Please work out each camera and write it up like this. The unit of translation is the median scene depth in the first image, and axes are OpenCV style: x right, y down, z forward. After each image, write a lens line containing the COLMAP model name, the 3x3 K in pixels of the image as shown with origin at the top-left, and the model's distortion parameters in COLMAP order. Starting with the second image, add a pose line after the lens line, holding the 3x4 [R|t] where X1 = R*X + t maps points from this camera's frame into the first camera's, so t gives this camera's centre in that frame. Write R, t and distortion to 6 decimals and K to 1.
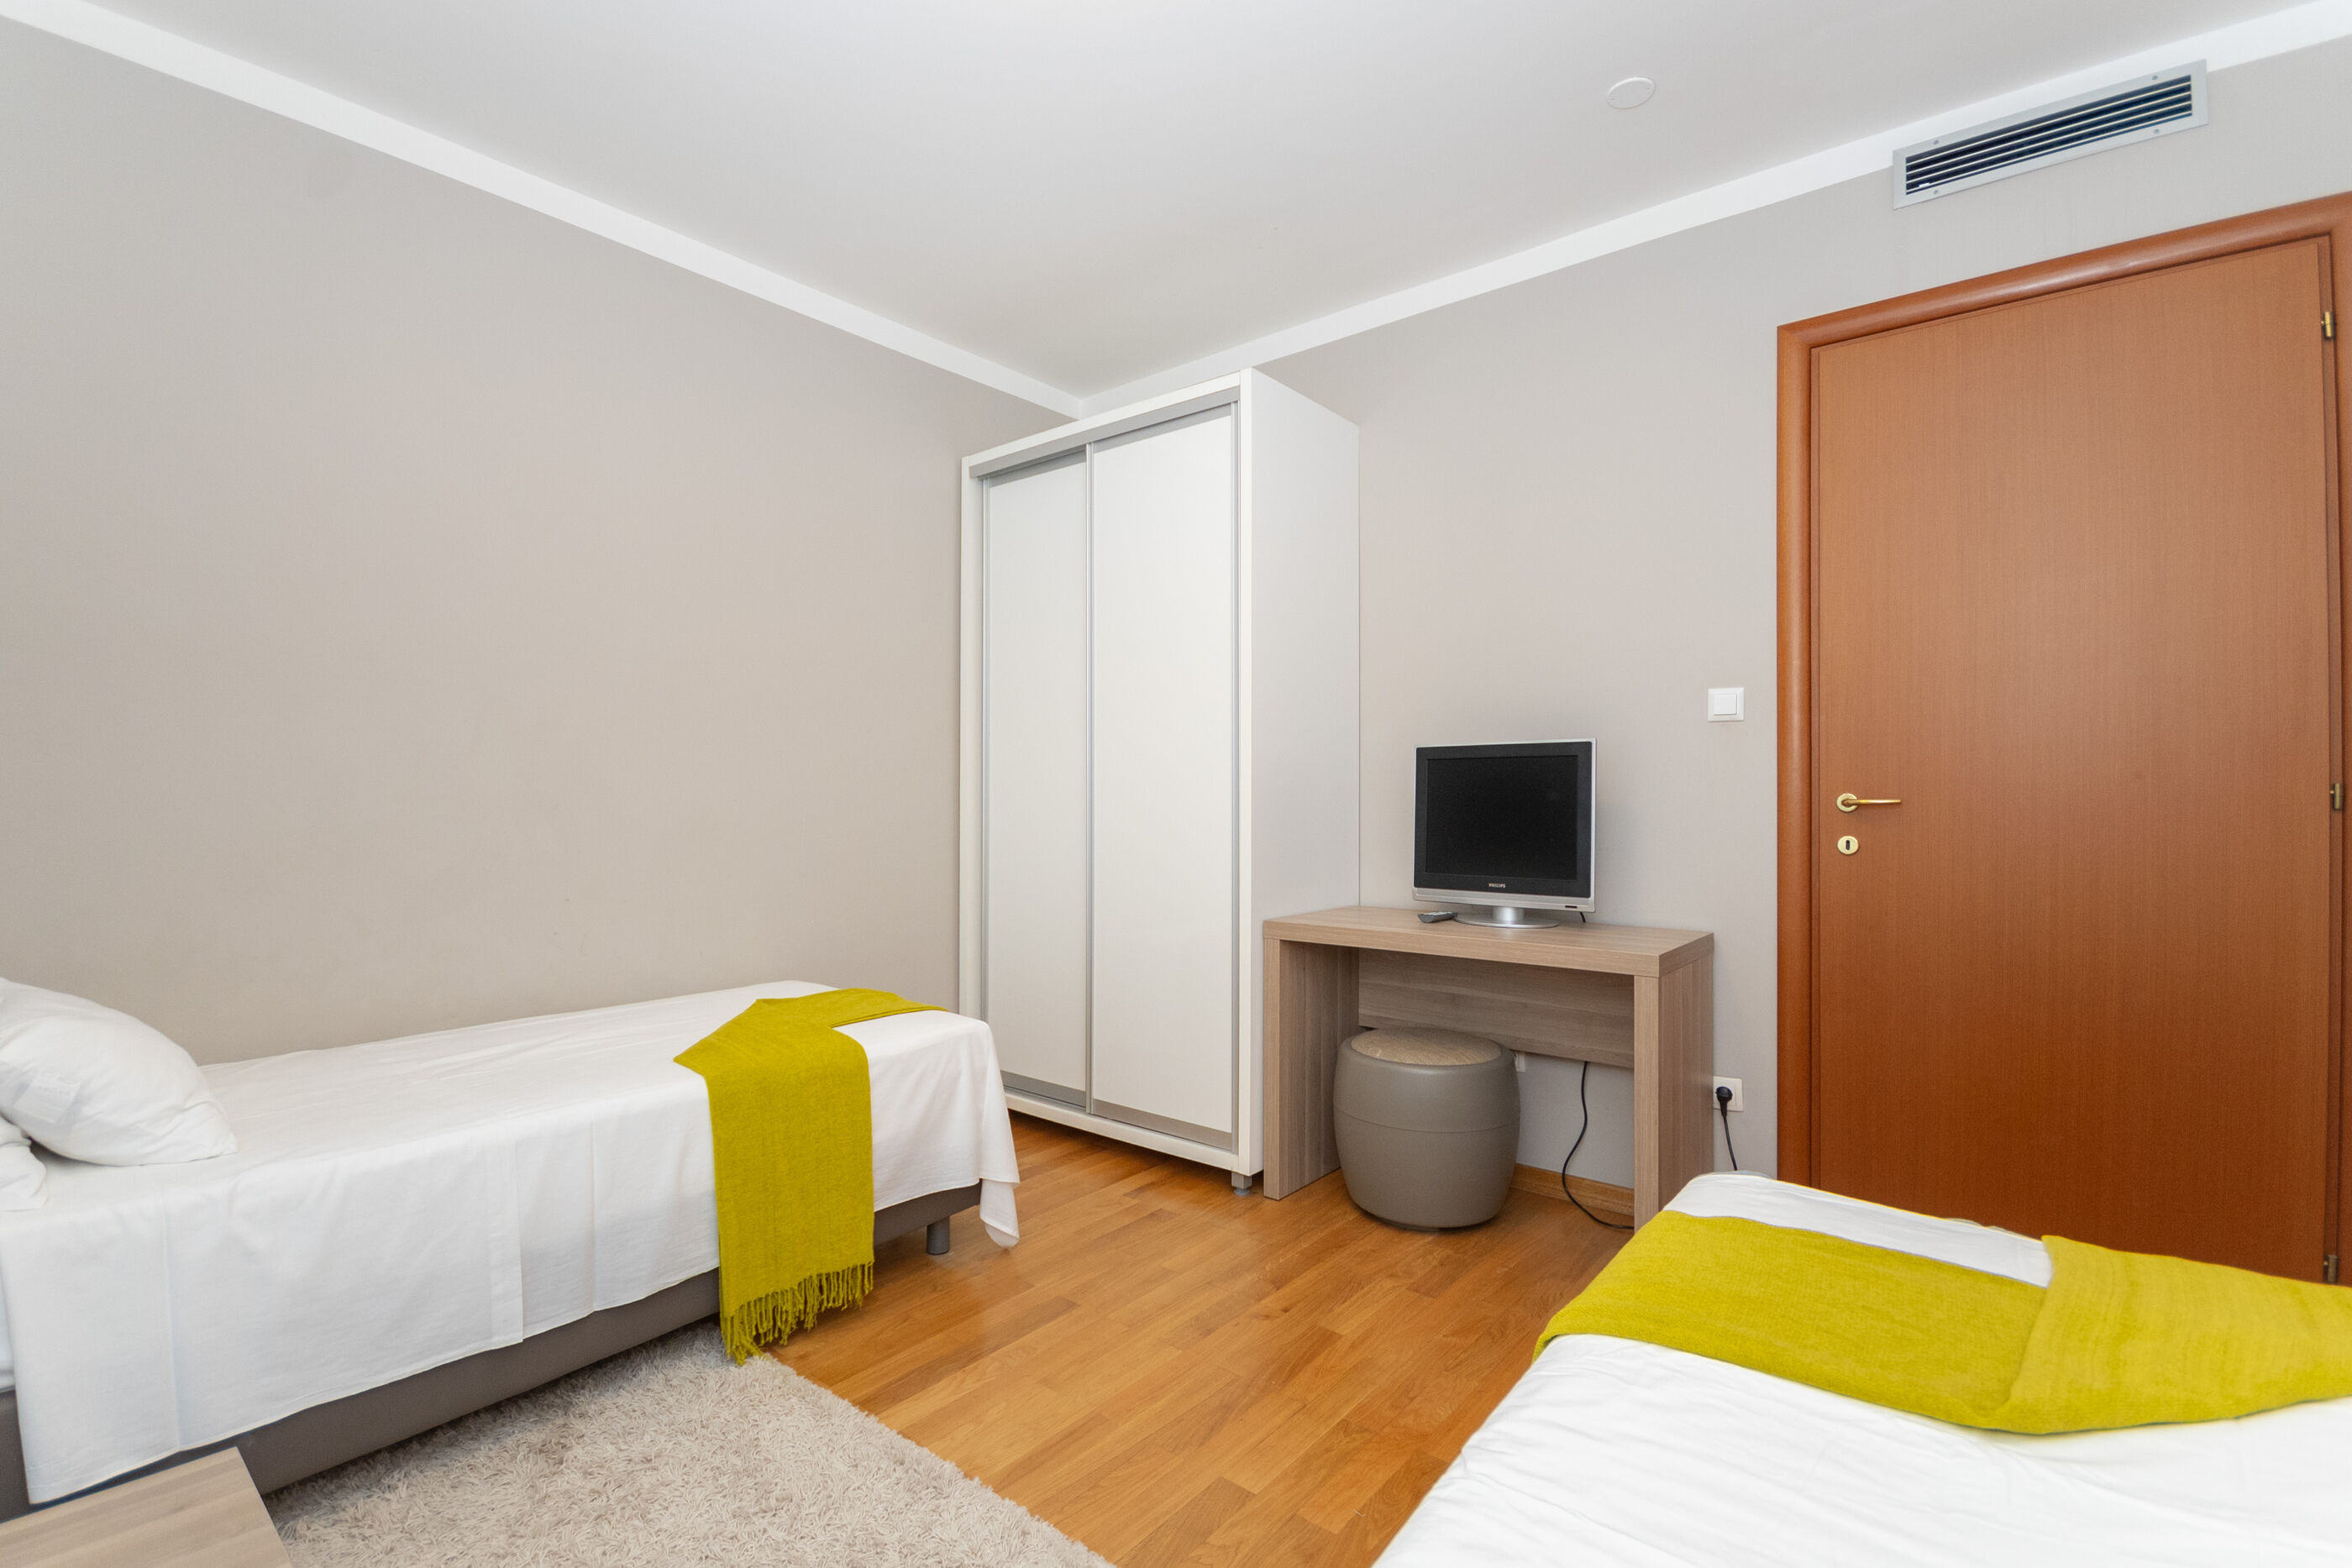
lens RADIAL K [[1040.1, 0, 1194.6], [0, 1040.1, 790.5], [0, 0, 1]] dist [0.001282, -0.008552]
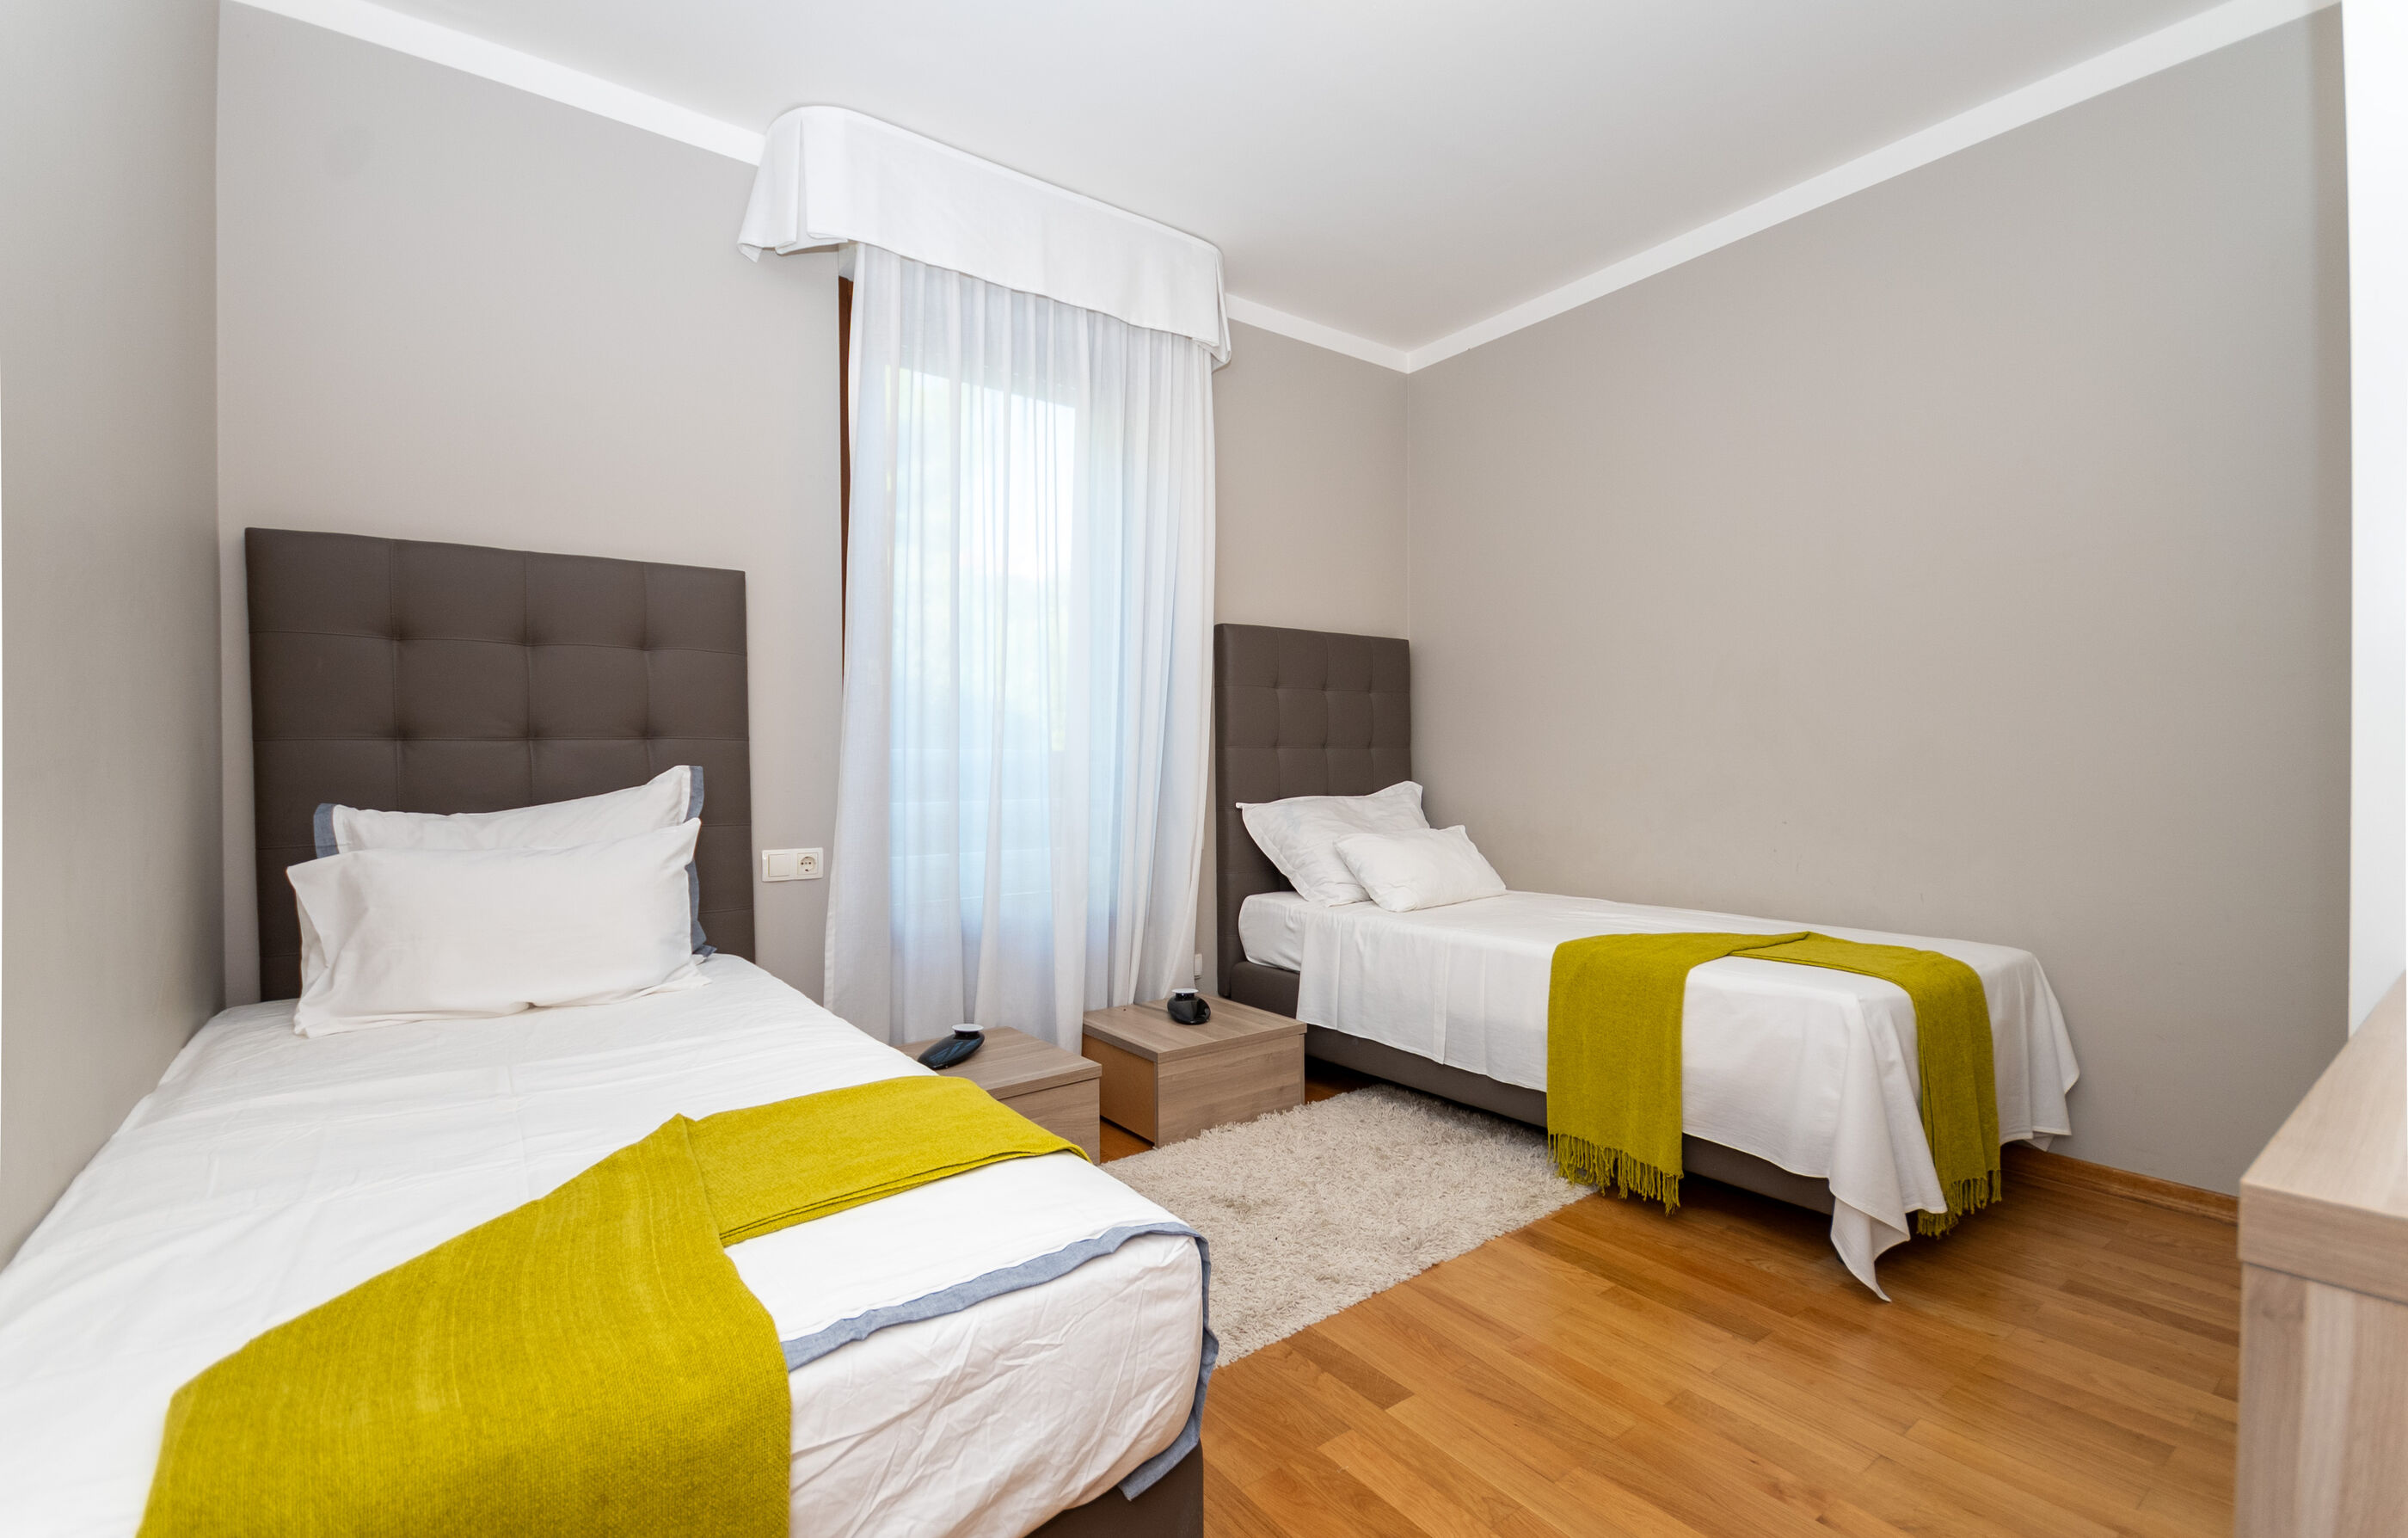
lens RADIAL K [[1019.8, 0, 1204.0], [0, 1019.8, 769.0], [0, 0, 1]] dist [-0.001521, -0.000232]
pose [[-0.252467, 0.006672, -0.967582, 0.777458], [0.016609, 0.999859, 0.002561, 0.038032], [0.967463, -0.015424, -0.252543, 0.804250]]
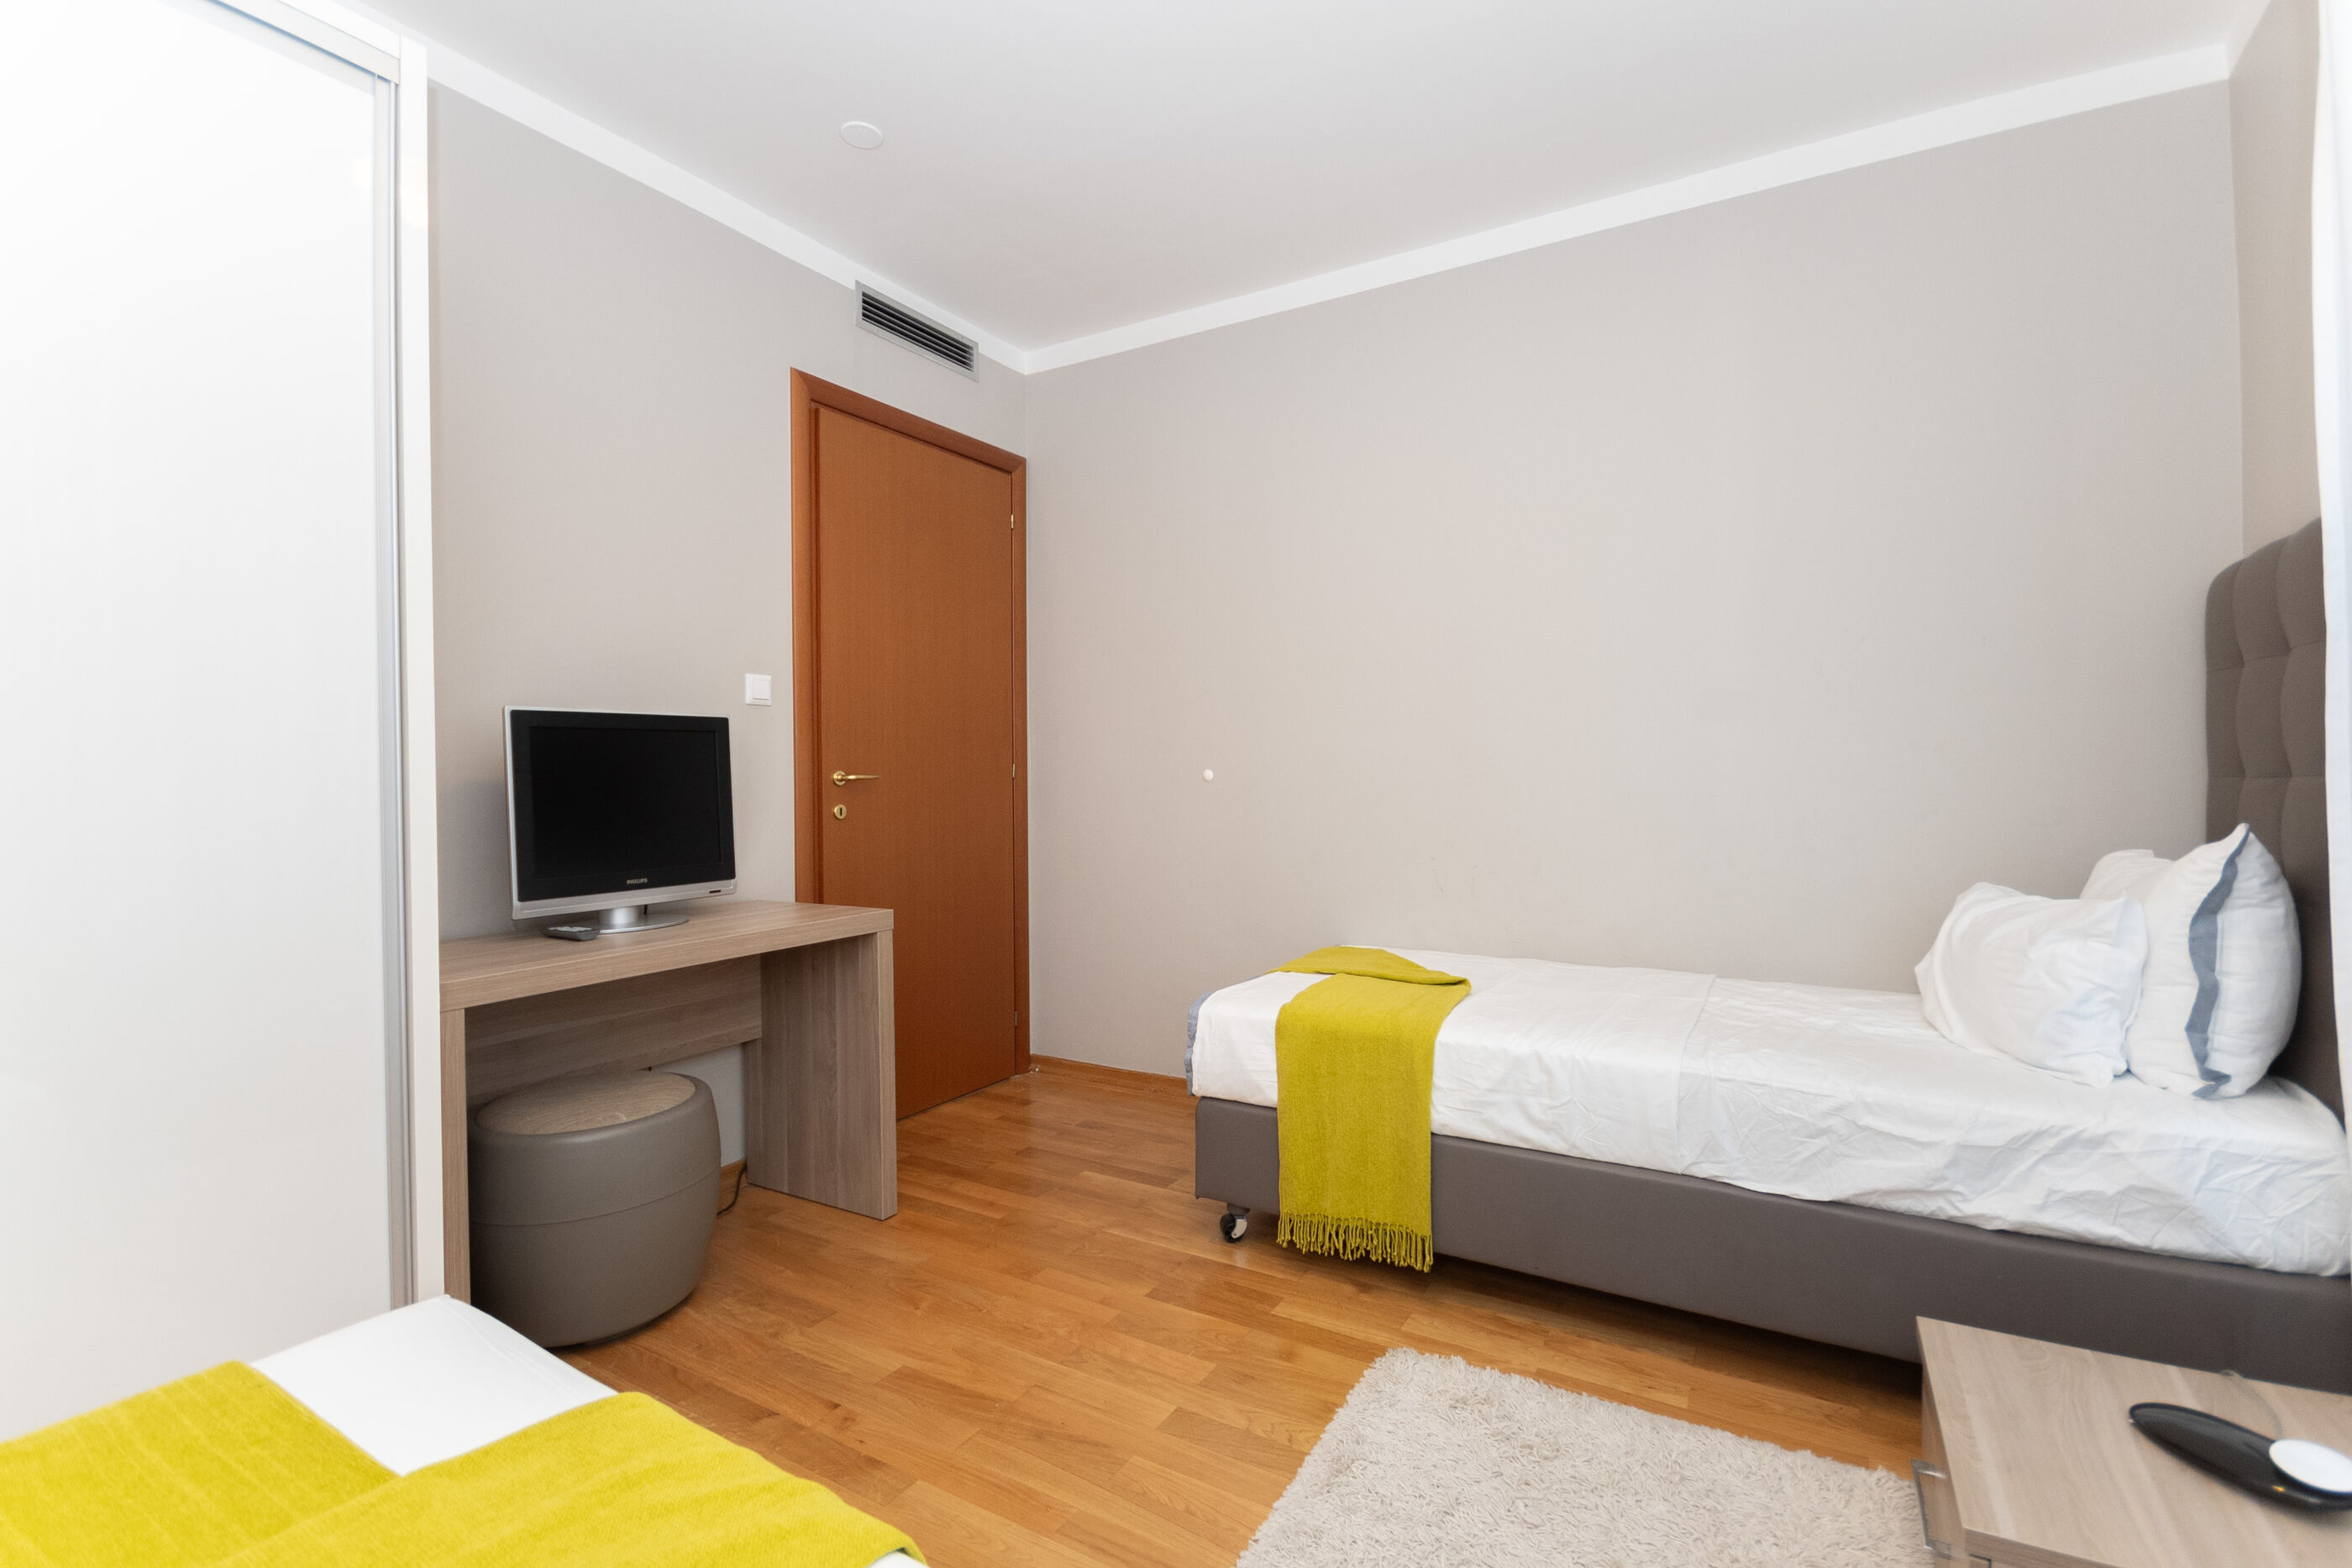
lens RADIAL K [[1040.1, 0, 1194.6], [0, 1040.1, 790.5], [0, 0, 1]] dist [0.001282, -0.008552]
pose [[-0.149804, -0.021293, 0.988486, -0.755263], [0.000117, 0.999768, 0.021554, -0.000903], [-0.988716, 0.003344, -0.149767, 0.845548]]
